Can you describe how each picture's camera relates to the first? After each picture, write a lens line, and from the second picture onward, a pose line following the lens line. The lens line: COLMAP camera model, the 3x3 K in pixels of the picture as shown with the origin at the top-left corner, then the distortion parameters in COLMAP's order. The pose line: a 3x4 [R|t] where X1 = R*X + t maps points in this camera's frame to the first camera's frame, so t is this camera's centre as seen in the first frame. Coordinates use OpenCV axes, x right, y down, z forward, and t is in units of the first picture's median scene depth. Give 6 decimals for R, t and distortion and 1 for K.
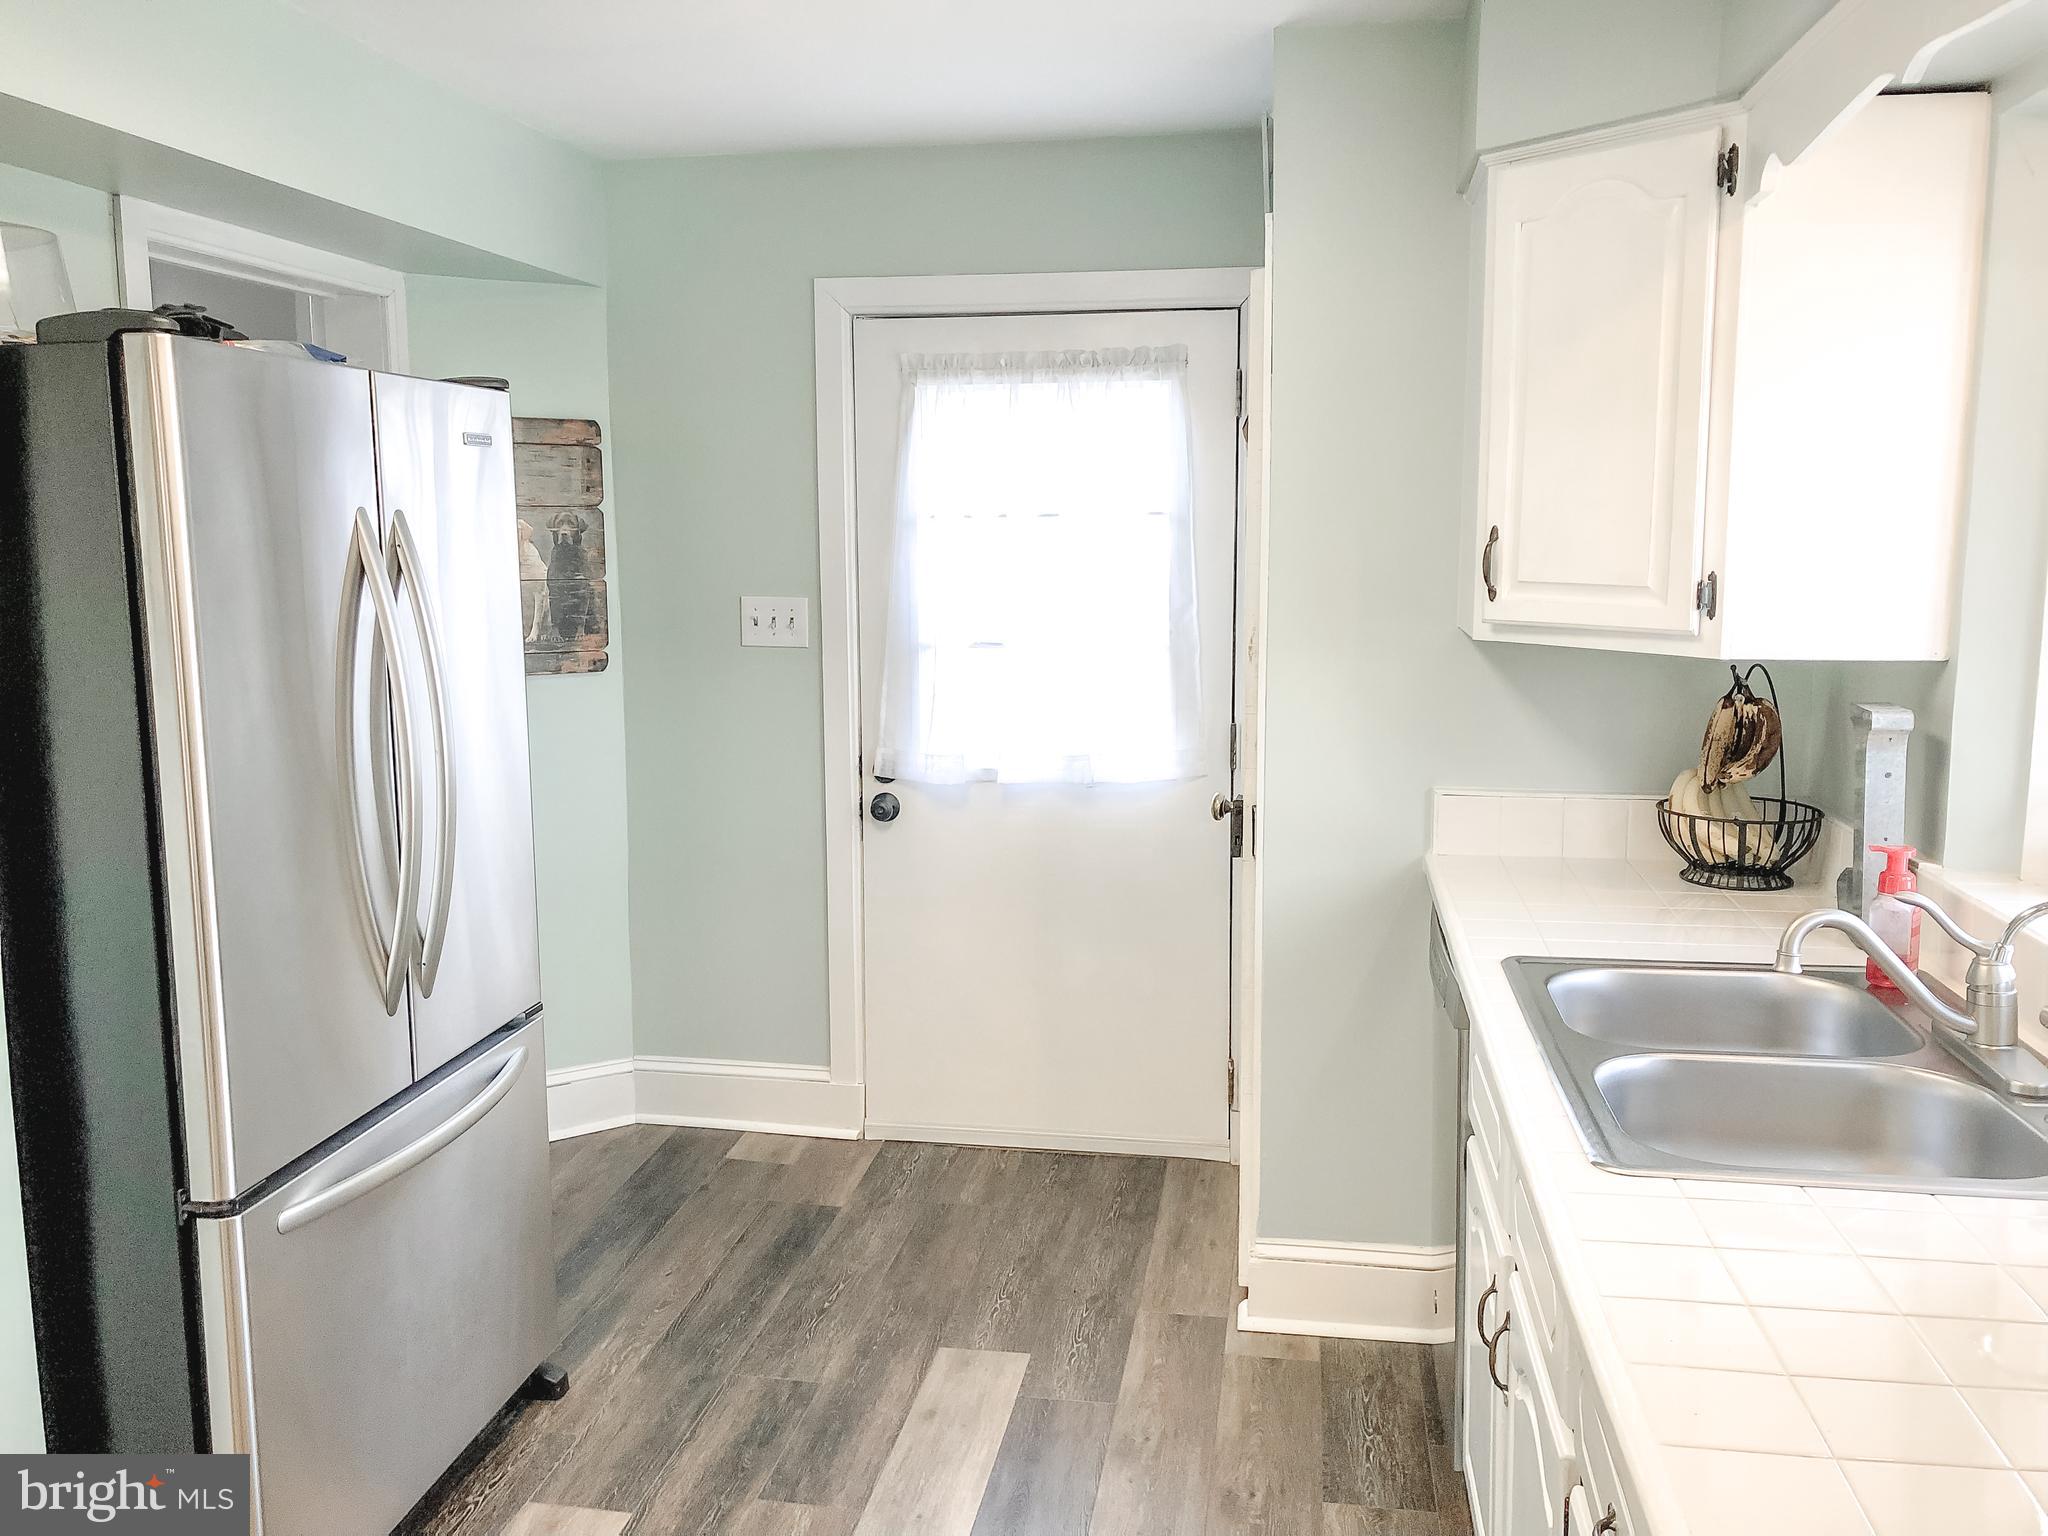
lens RADIAL K [[1677.9, 0, 1017.9], [0, 1677.9, 744.9], [0, 0, 1]] dist [0.039230, -0.047597]
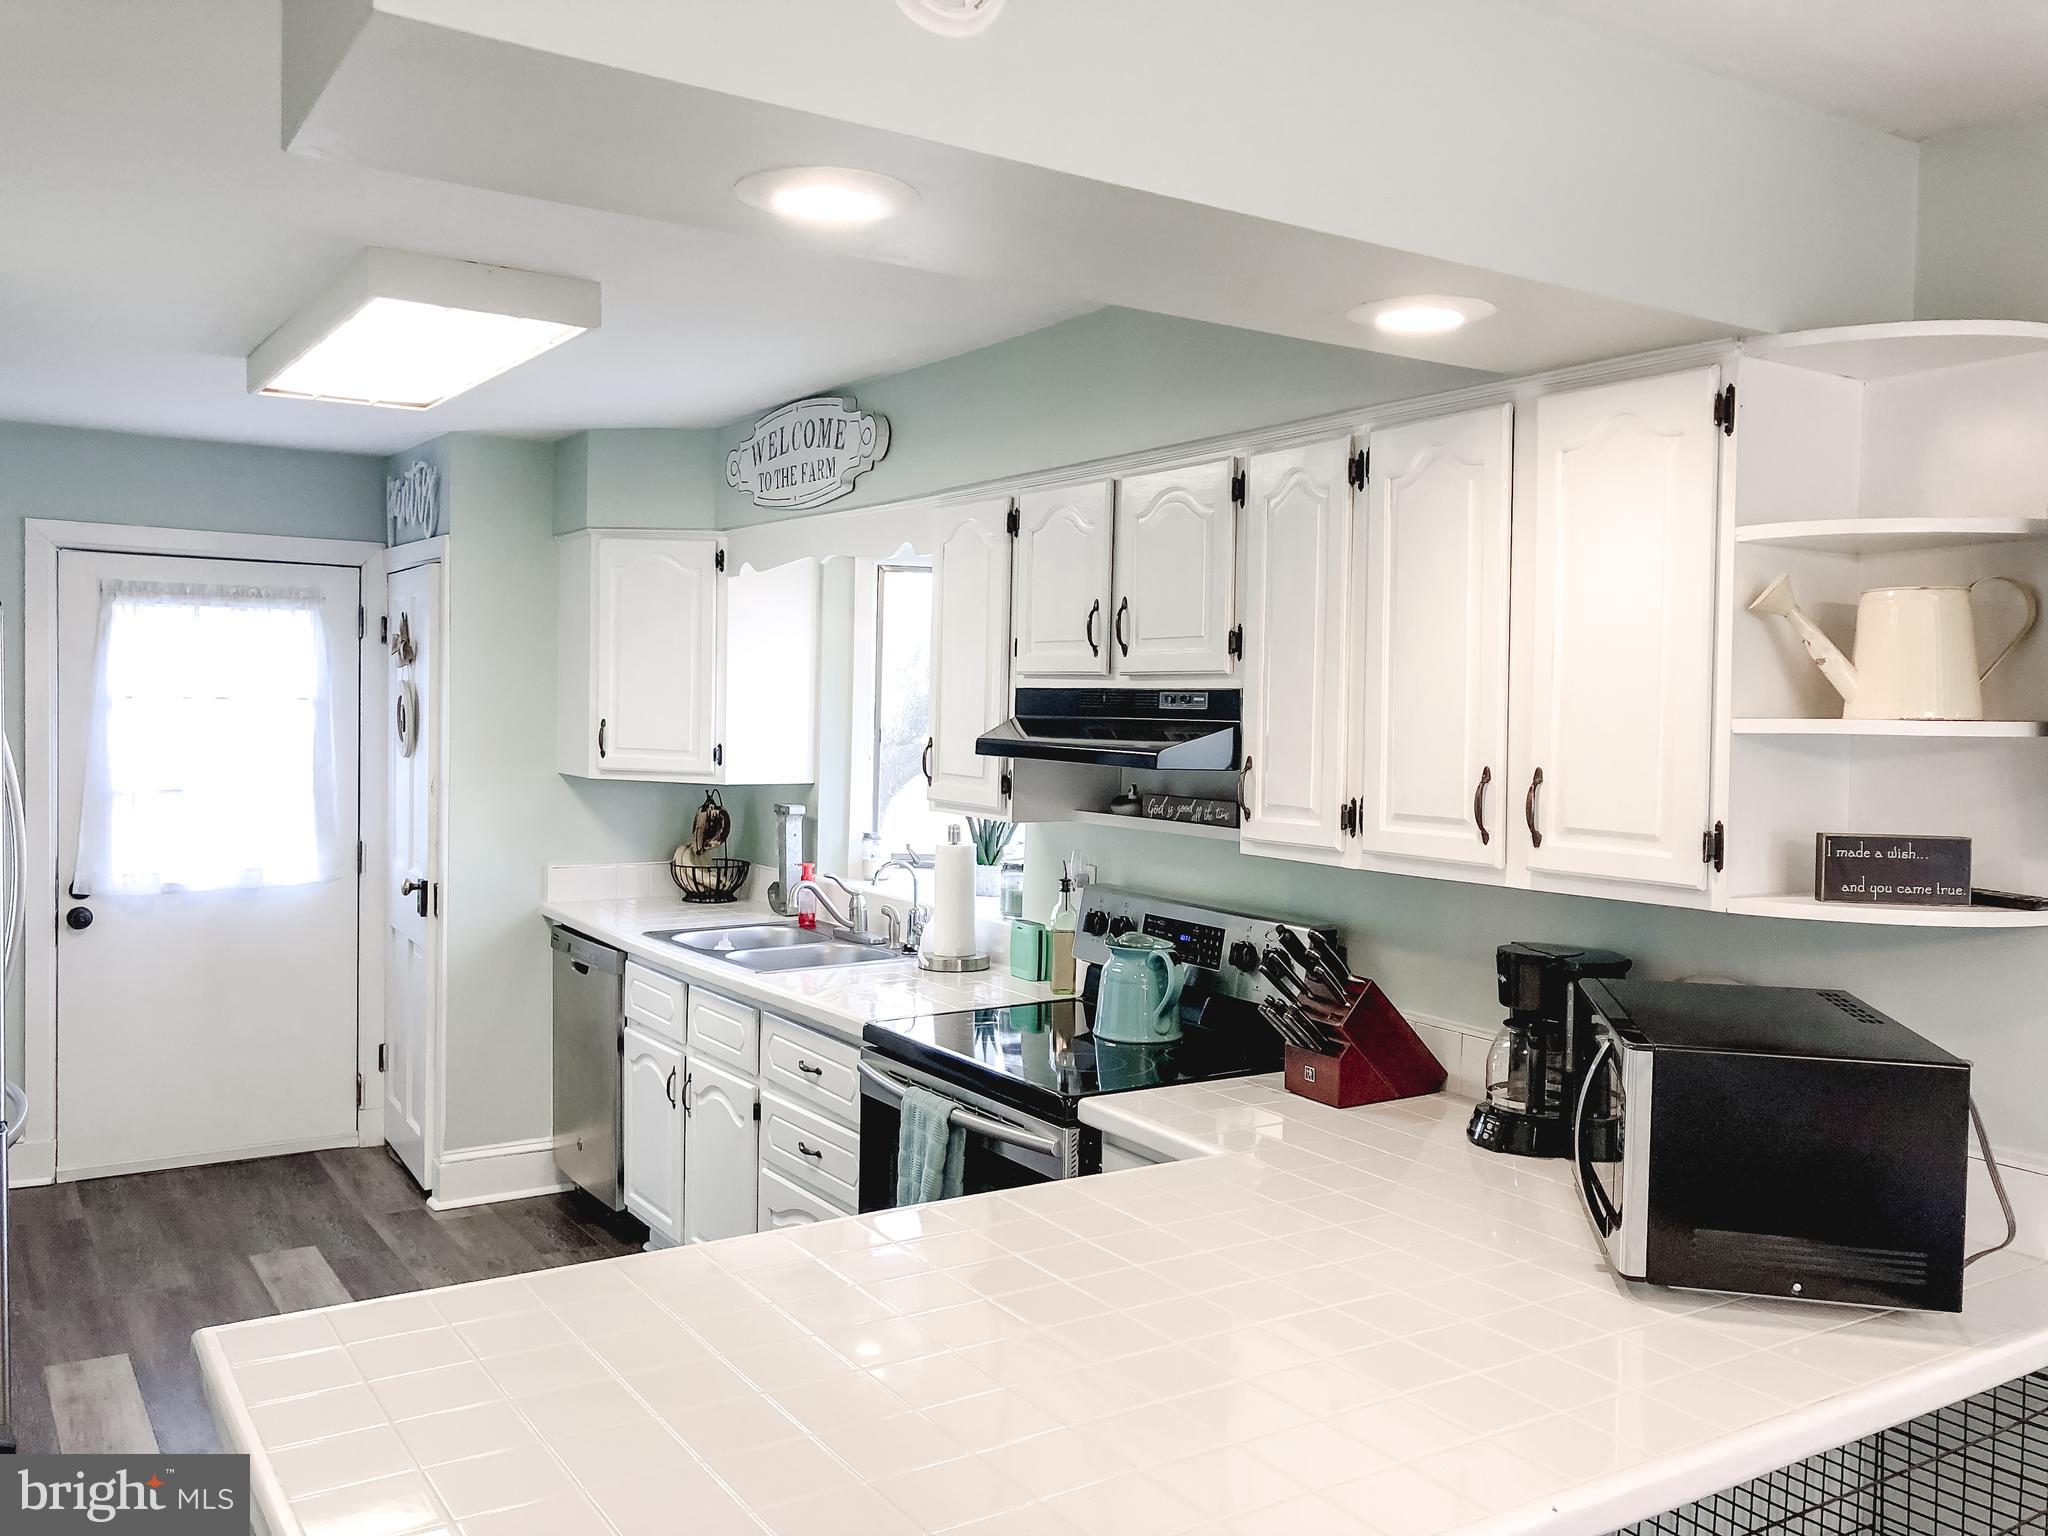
lens RADIAL K [[1677.9, 0, 1012.4], [0, 1677.9, 765.9], [0, 0, 1]] dist [0.039230, -0.047597]
pose [[0.743331, -0.012000, 0.668816, -0.544936], [0.063346, 0.996609, -0.052523, 0.044664], [-0.665917, 0.081409, 0.741571, -0.607207]]
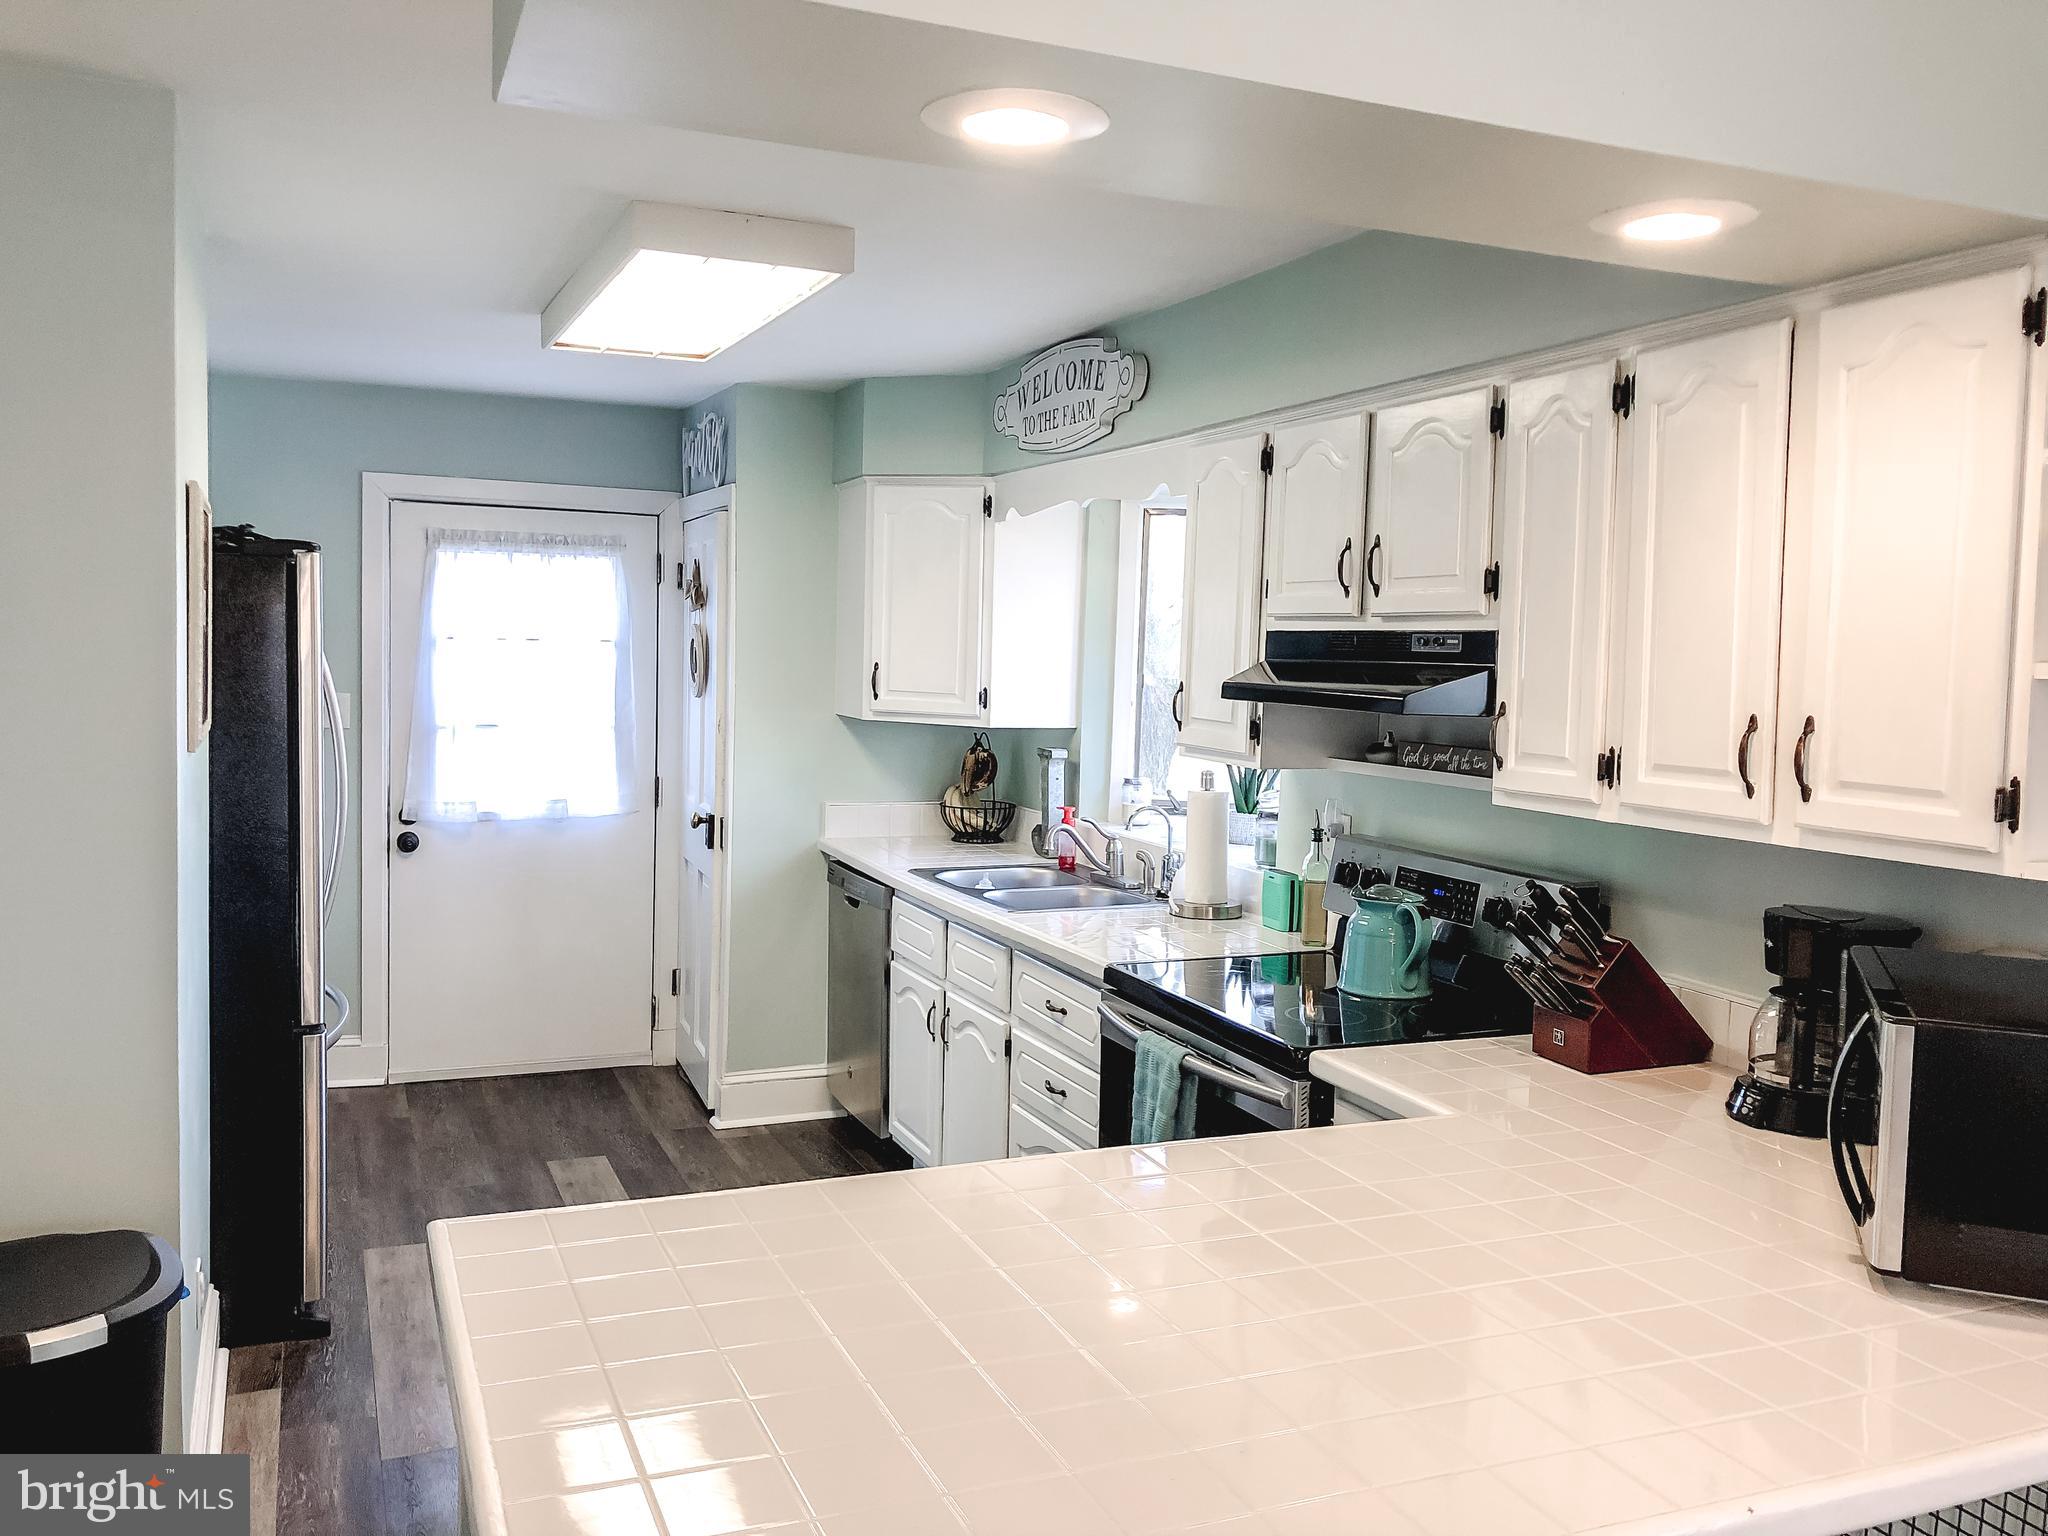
lens RADIAL K [[1677.9, 0, 1017.2], [0, 1677.9, 759.5], [0, 0, 1]] dist [0.039230, -0.047597]
pose [[0.849559, -0.014886, 0.527283, -0.509770], [0.039625, 0.998578, -0.035652, 0.050642], [-0.526003, 0.051182, 0.848941, -0.622476]]
